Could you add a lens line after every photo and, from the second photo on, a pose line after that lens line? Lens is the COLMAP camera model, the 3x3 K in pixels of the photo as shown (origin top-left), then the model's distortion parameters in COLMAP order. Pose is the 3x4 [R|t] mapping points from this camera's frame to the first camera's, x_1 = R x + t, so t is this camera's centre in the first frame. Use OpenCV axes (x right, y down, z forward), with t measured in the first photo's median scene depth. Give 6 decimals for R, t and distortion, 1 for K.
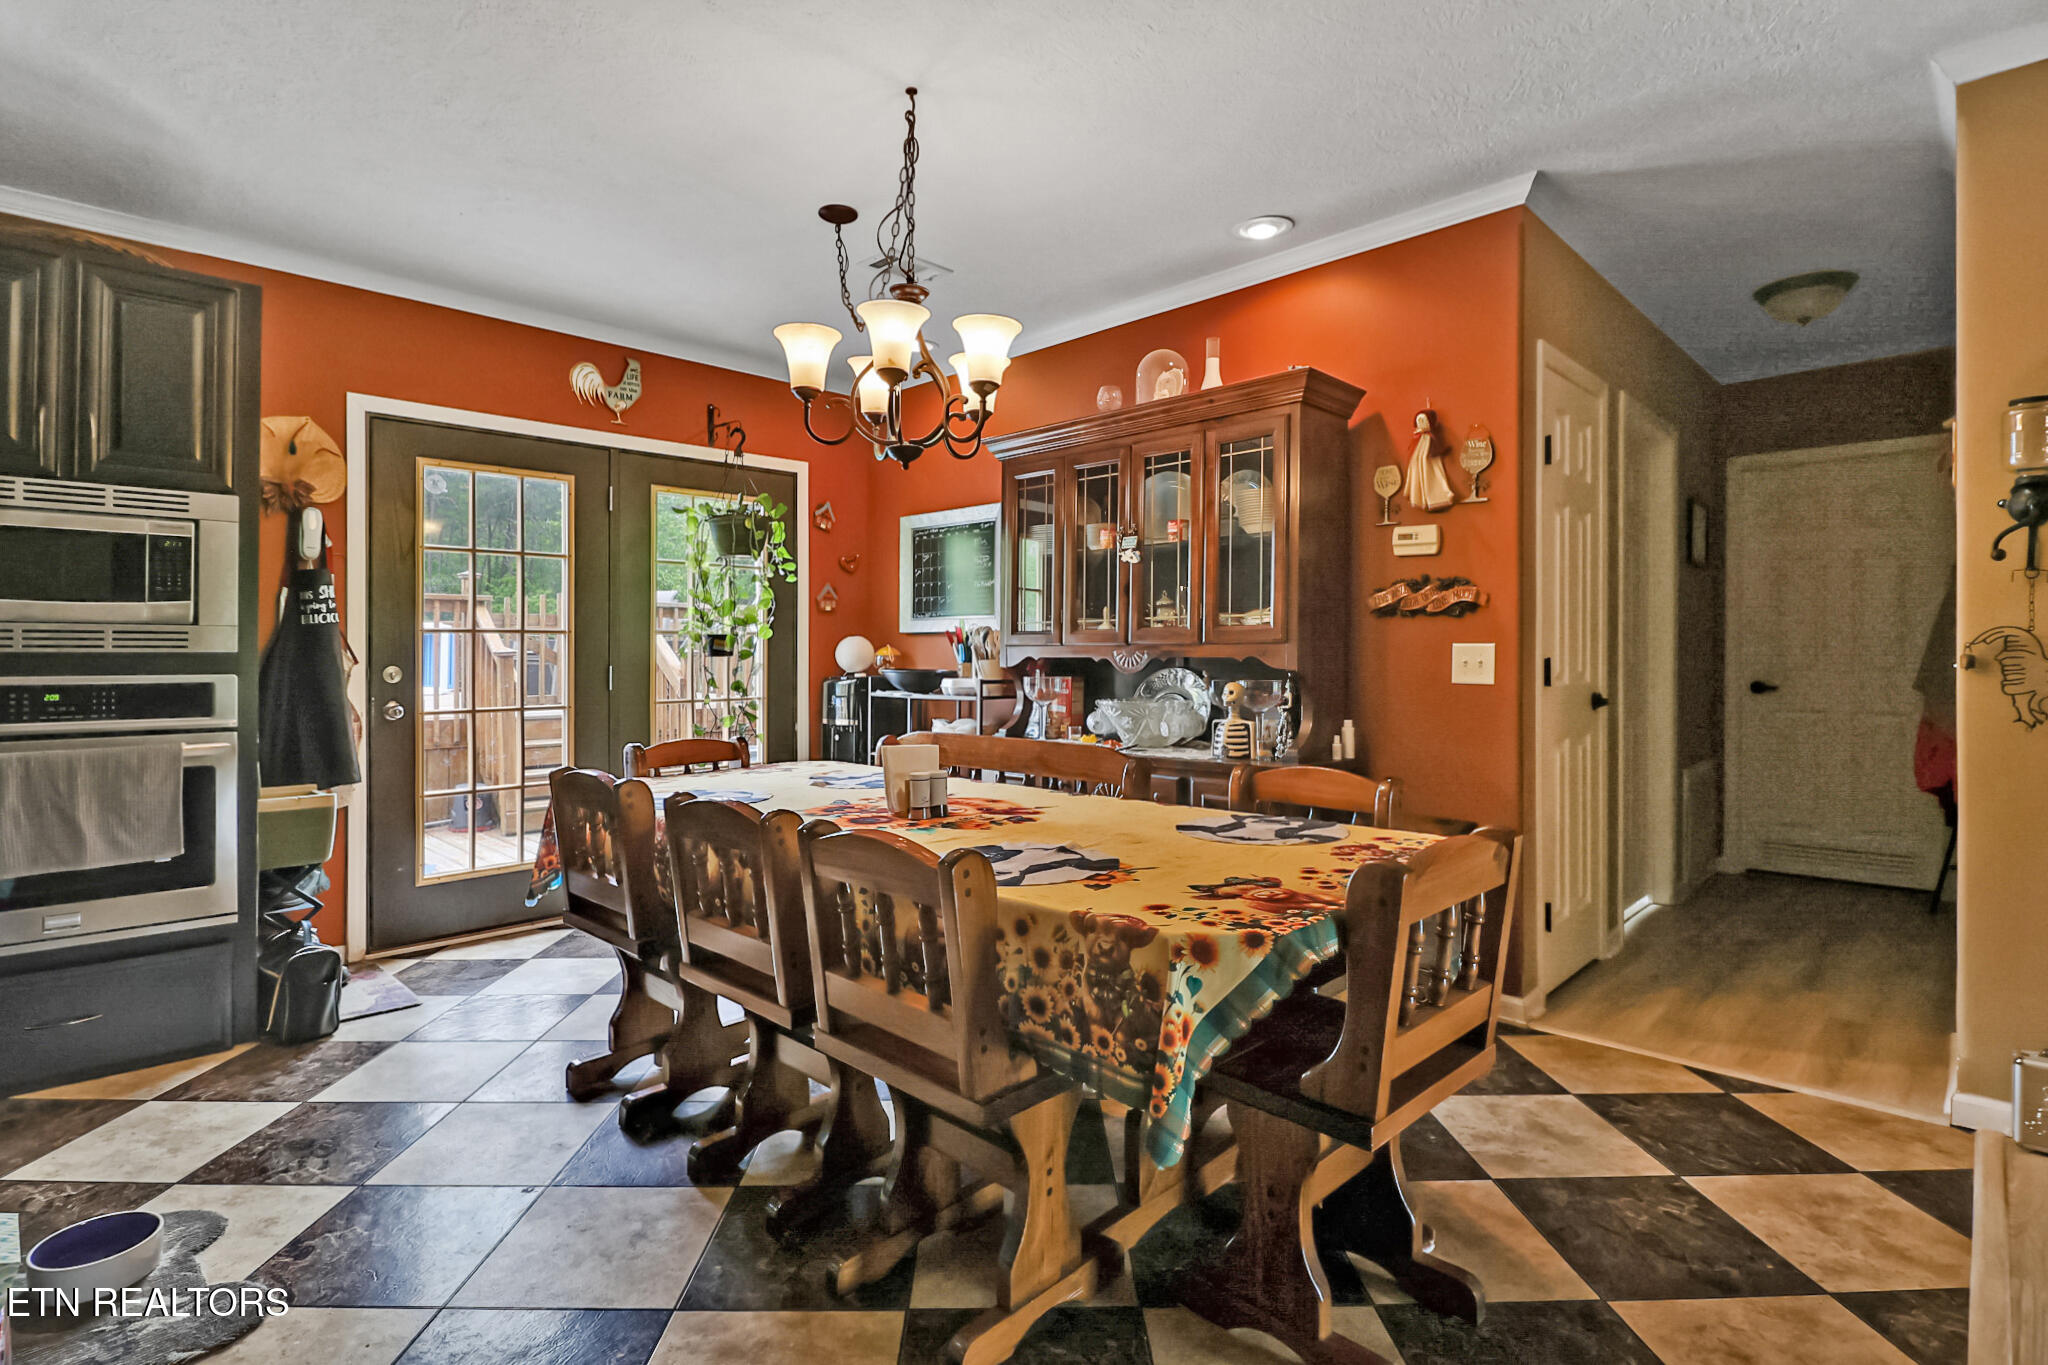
lens RADIAL K [[992.7, 0, 1017.5], [0, 992.7, 656.9], [0, 0, 1]] dist [-0.000024, -0.000044]
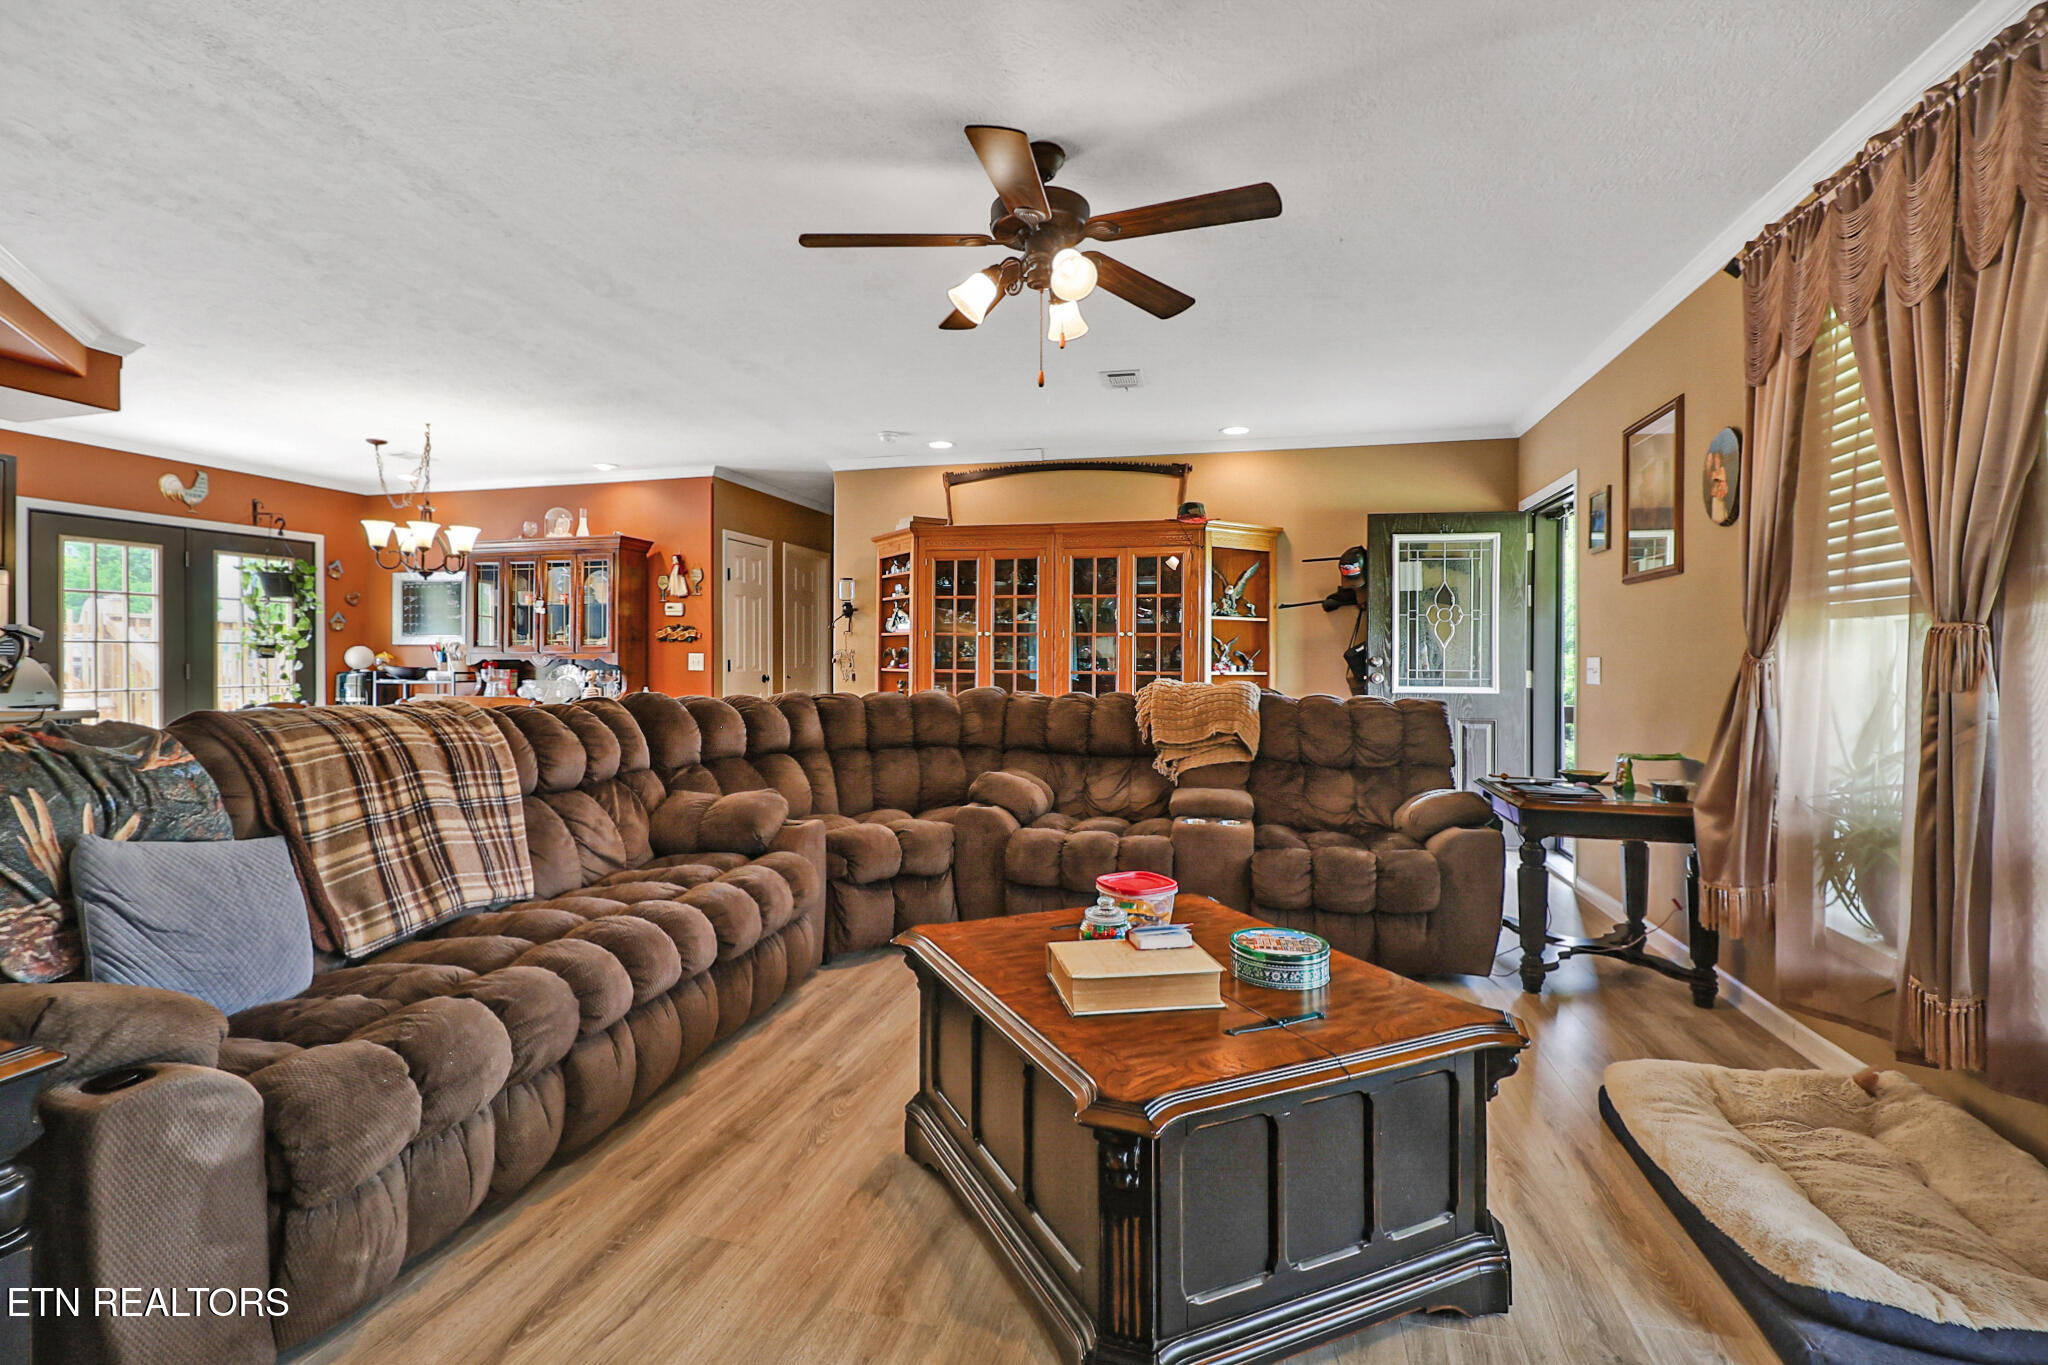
lens RADIAL K [[943.5, 0, 1018.7], [0, 943.5, 667.2], [0, 0, 1]] dist [0.005038, -0.021295]
pose [[0.863870, -0.002960, 0.503706, -0.014014], [-0.000272, 0.999980, 0.006343, 0.003922], [-0.503714, -0.005617, 0.863852, -1.099078]]
